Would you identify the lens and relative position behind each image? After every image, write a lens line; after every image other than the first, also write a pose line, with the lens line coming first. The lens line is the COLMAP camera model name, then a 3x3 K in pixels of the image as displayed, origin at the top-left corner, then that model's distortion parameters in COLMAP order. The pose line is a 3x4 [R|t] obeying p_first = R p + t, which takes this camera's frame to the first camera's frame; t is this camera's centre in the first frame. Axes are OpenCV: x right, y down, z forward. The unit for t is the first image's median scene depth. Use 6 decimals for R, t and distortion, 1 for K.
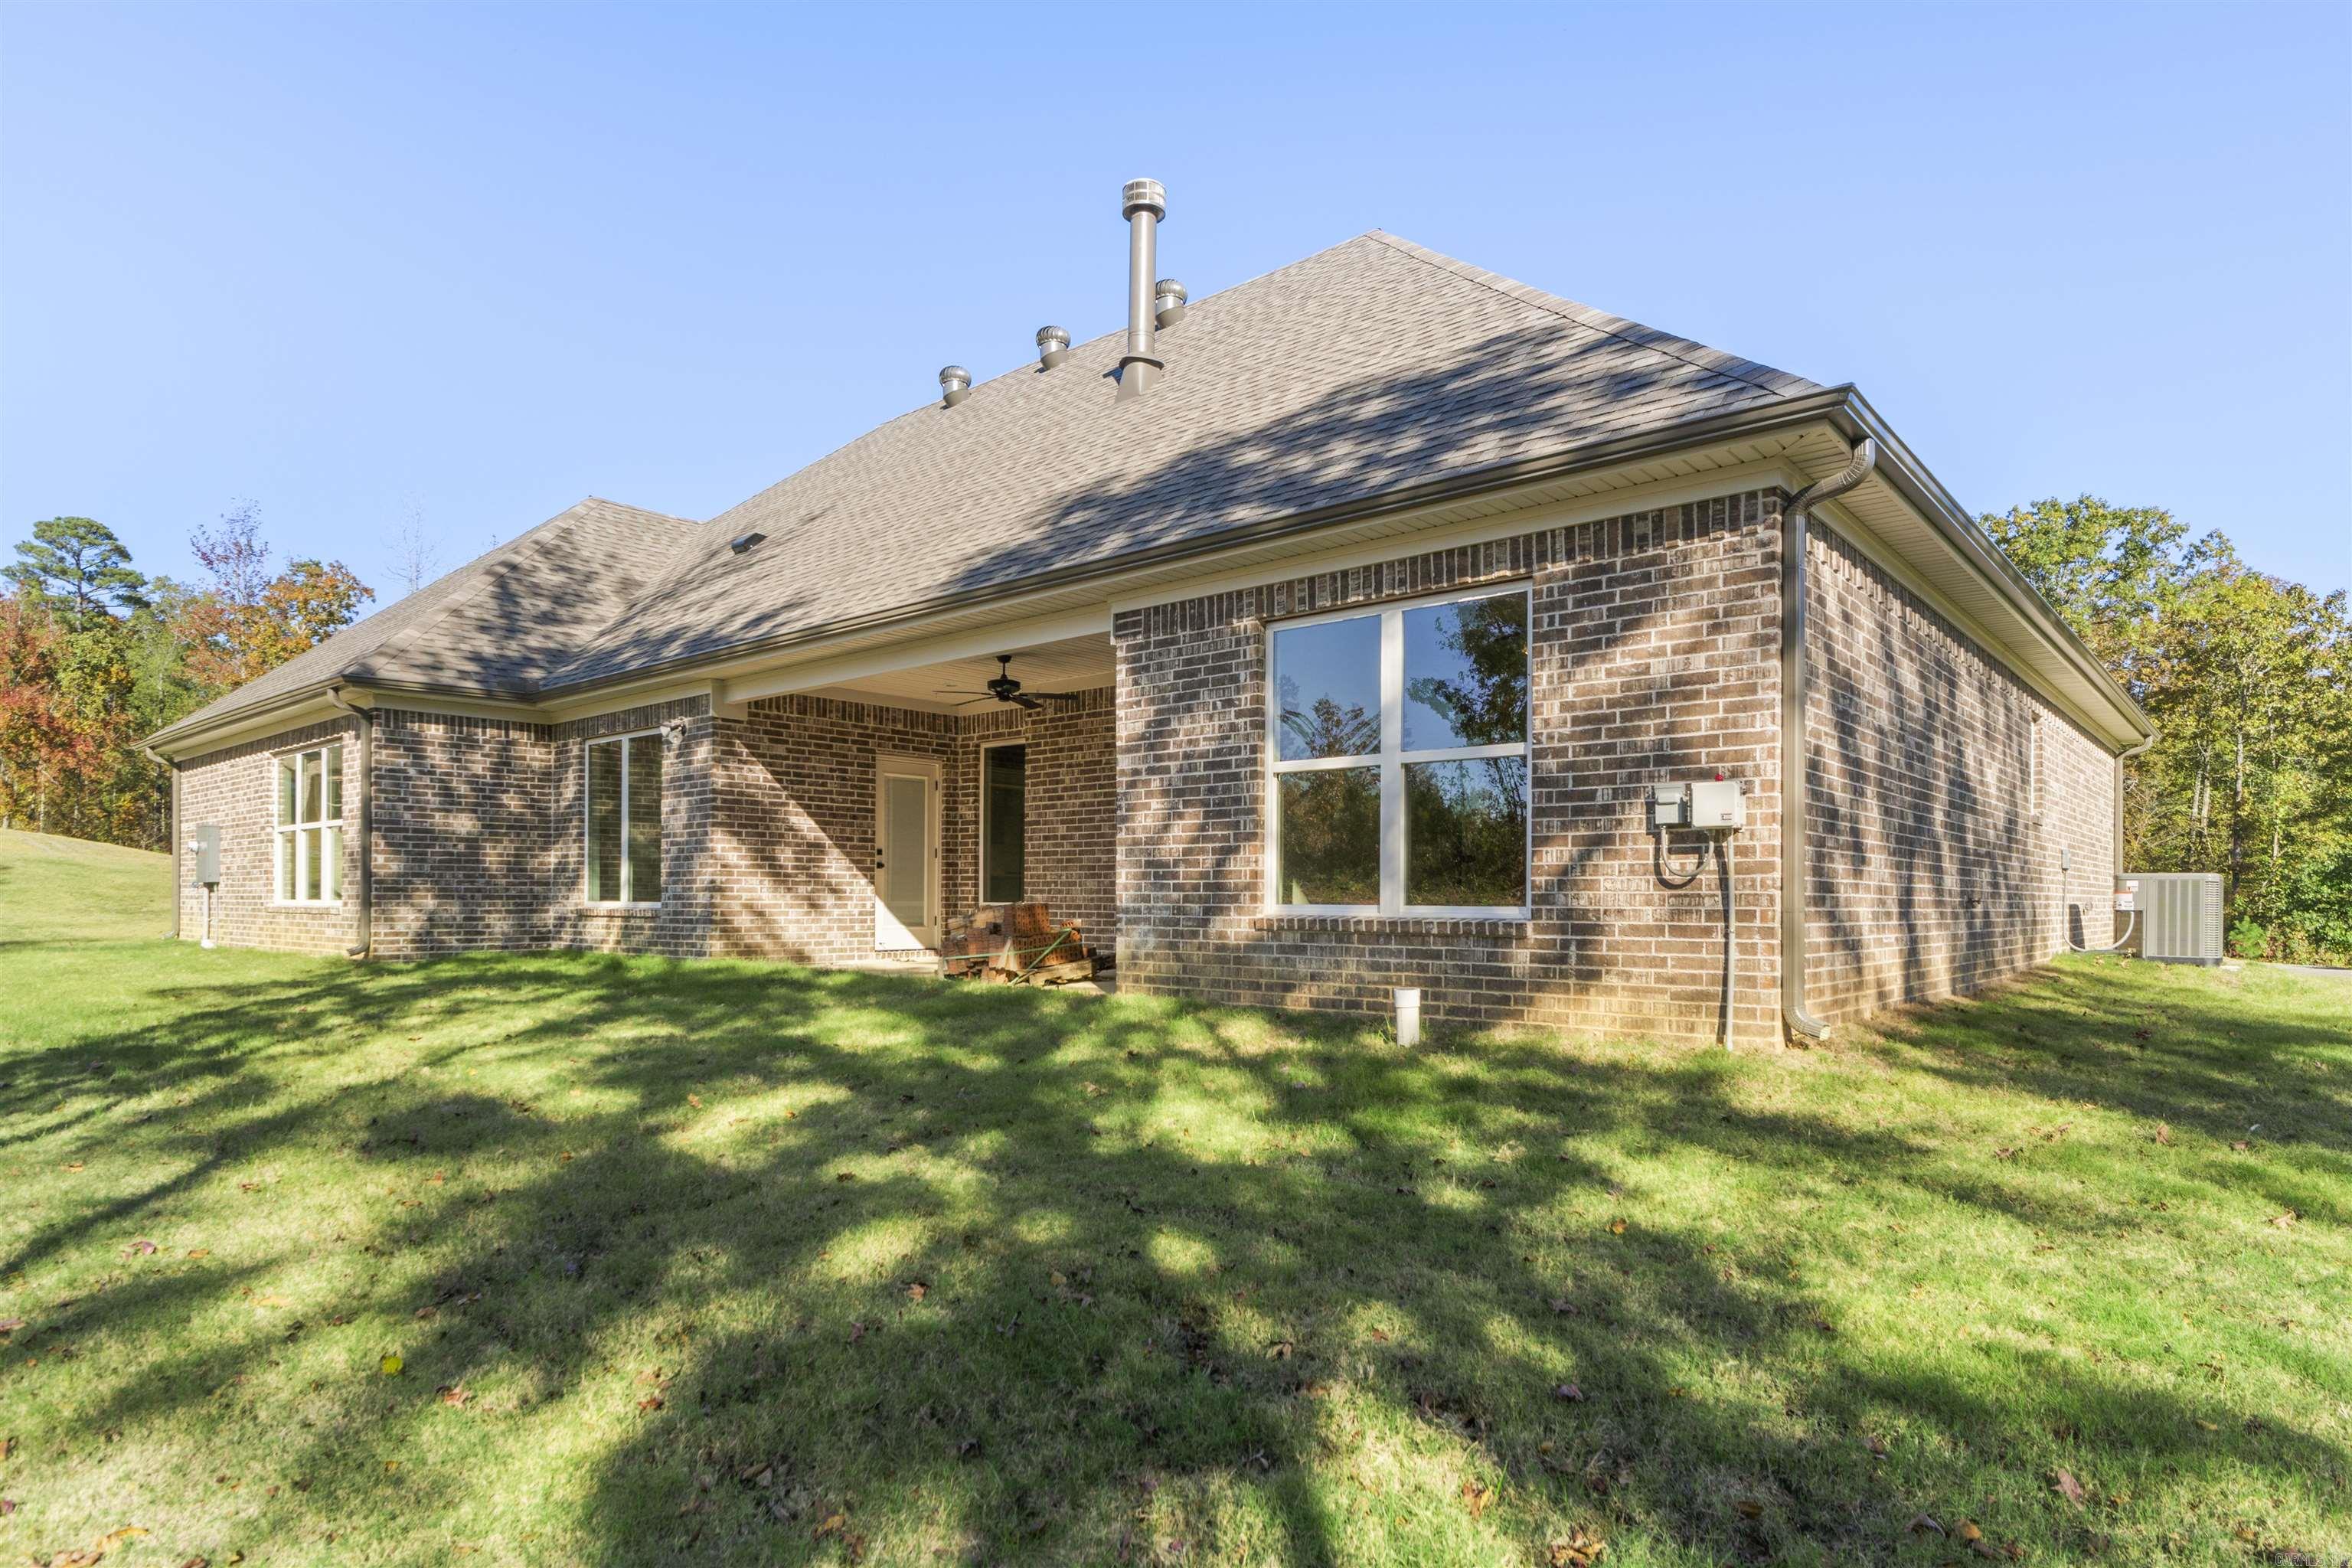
lens RADIAL K [[1297.8, 0, 1175.7], [0, 1297.8, 898.2], [0, 0, 1]] dist [0.025700, 0.000027]
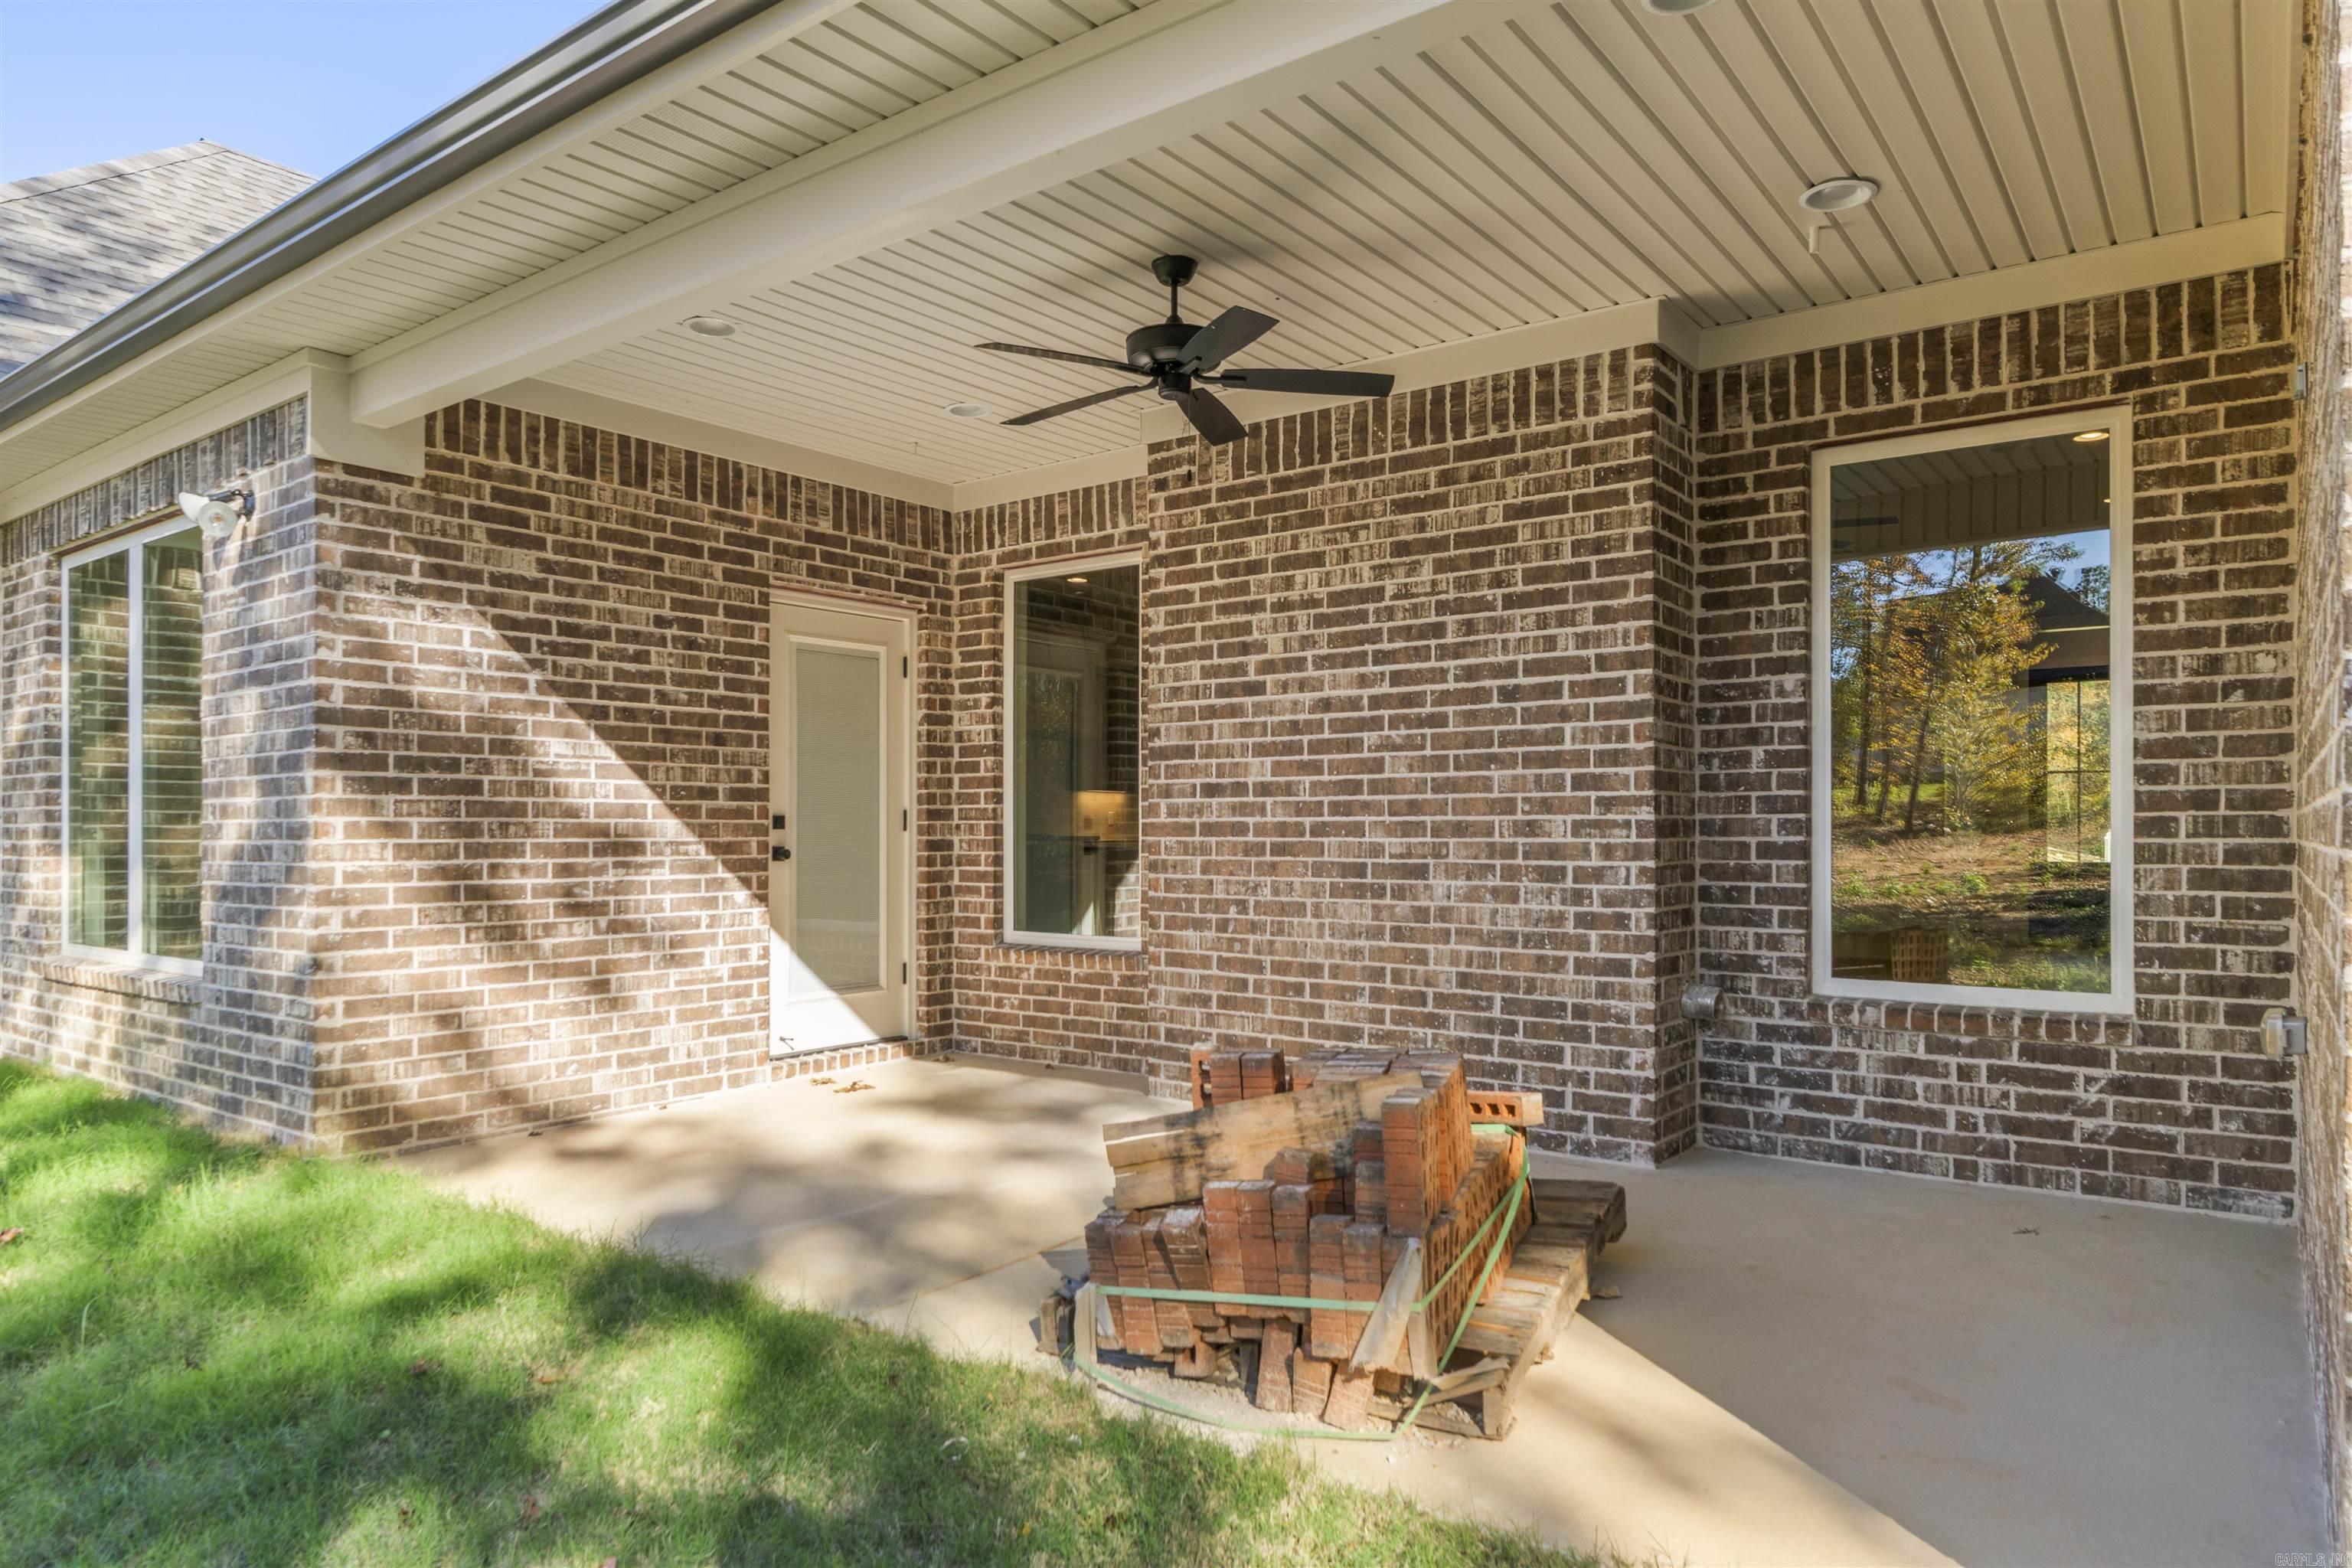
lens RADIAL K [[1453.8, 0, 1171.7], [0, 1453.8, 824.5], [0, 0, 1]] dist [-0.002309, -0.000918]
pose [[0.997385, -0.007145, 0.071913, -0.141901], [0.007281, 0.999972, -0.001618, -0.034835], [-0.071899, 0.002137, 0.997410, 0.549110]]
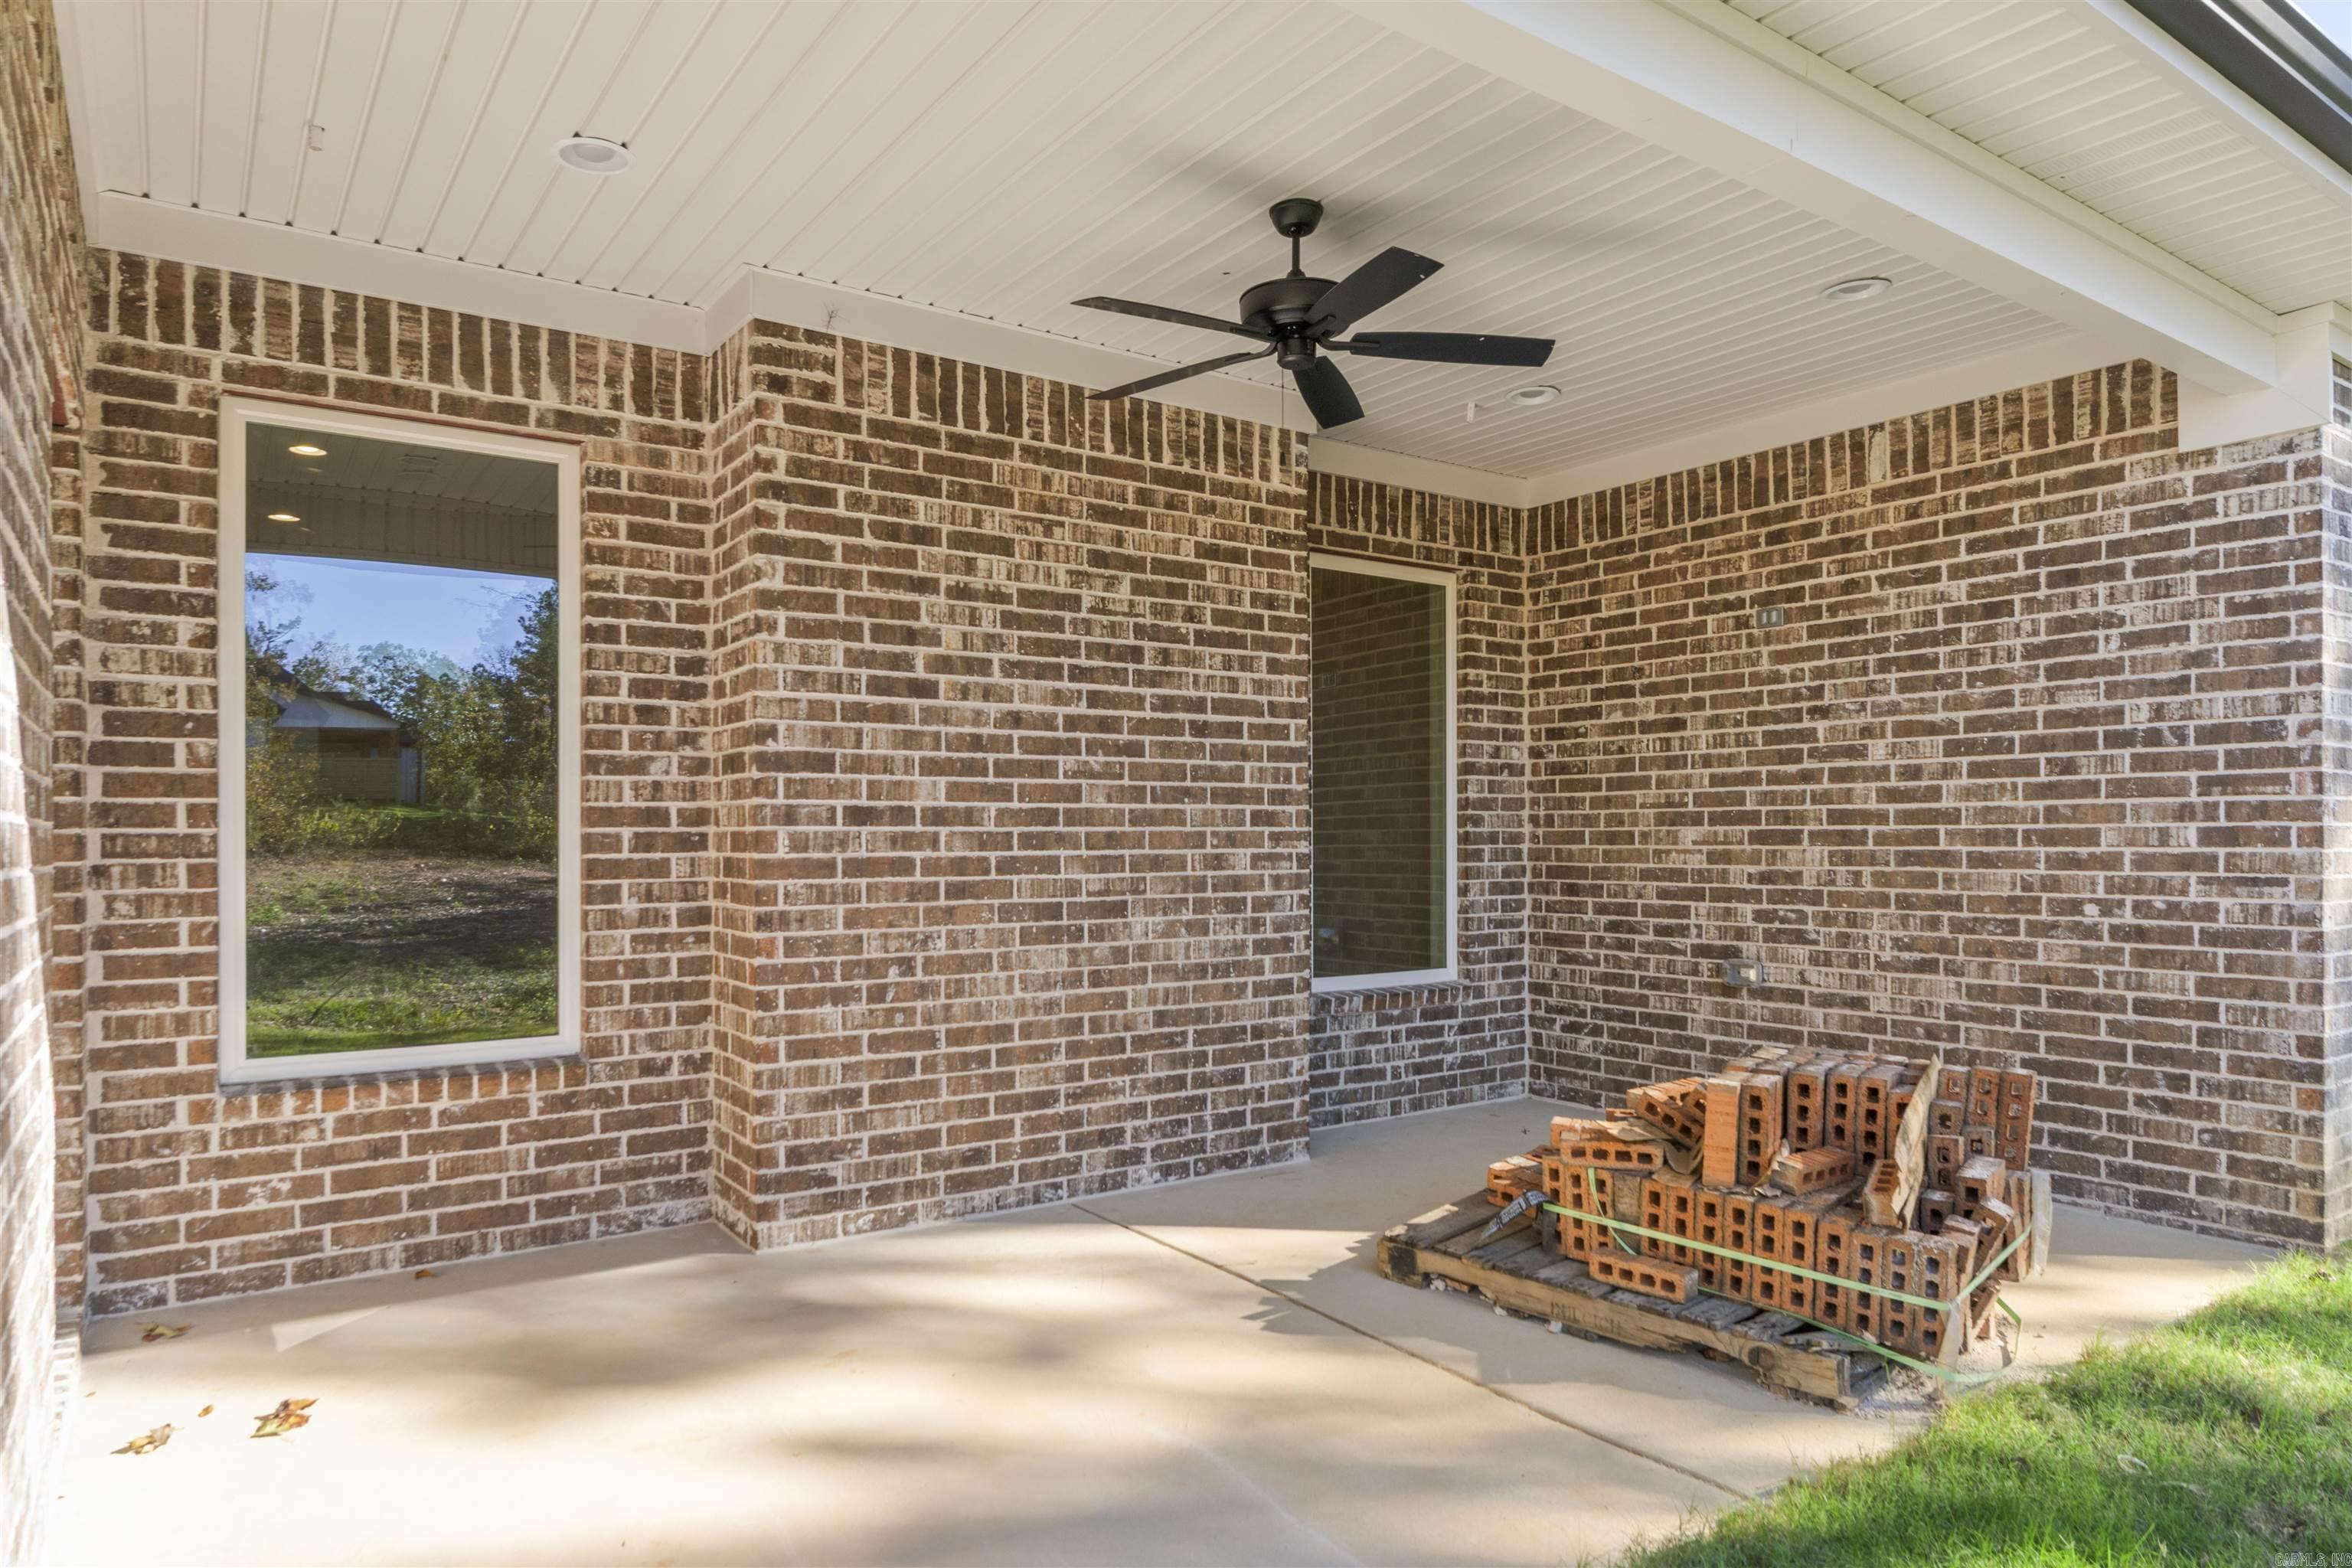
lens RADIAL K [[1424.0, 0, 1170.1], [0, 1424.0, 831.9], [0, 0, 1]] dist [-0.003378, -0.001088]
pose [[0.244262, -0.002199, 0.969707, -0.394409], [0.004131, 0.999991, 0.001227, -0.042246], [-0.969700, 0.003706, 0.244269, 0.837975]]
